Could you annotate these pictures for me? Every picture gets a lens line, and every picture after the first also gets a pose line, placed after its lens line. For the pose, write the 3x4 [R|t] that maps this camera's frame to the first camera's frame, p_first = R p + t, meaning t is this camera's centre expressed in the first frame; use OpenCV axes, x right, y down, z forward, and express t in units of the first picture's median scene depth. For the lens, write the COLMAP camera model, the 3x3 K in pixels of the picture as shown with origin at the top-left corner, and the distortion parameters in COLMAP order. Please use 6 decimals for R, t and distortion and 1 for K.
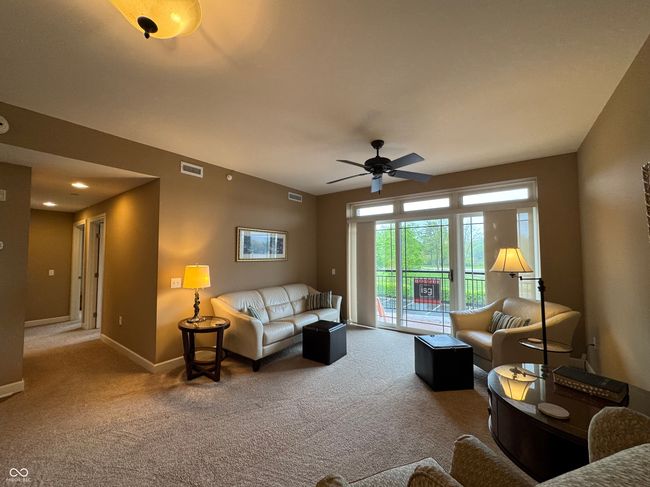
lens RADIAL K [[262.7, 0, 325.0], [0, 262.7, 243.5], [0, 0, 1]] dist [0.001217, 0.000123]
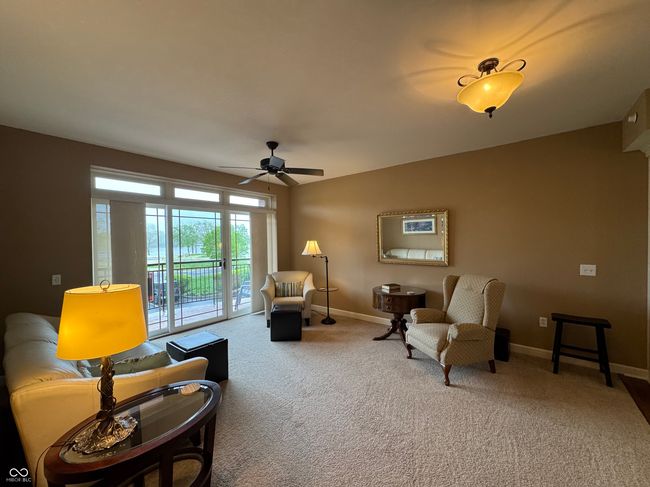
lens RADIAL K [[262.7, 0, 325.0], [0, 262.7, 243.5], [0, 0, 1]] dist [0.001217, 0.000123]
pose [[0.056734, -0.004062, 0.998381, -0.612015], [-0.024437, 0.999686, 0.005456, 0.017607], [-0.998090, -0.024707, 0.056617, 0.490778]]
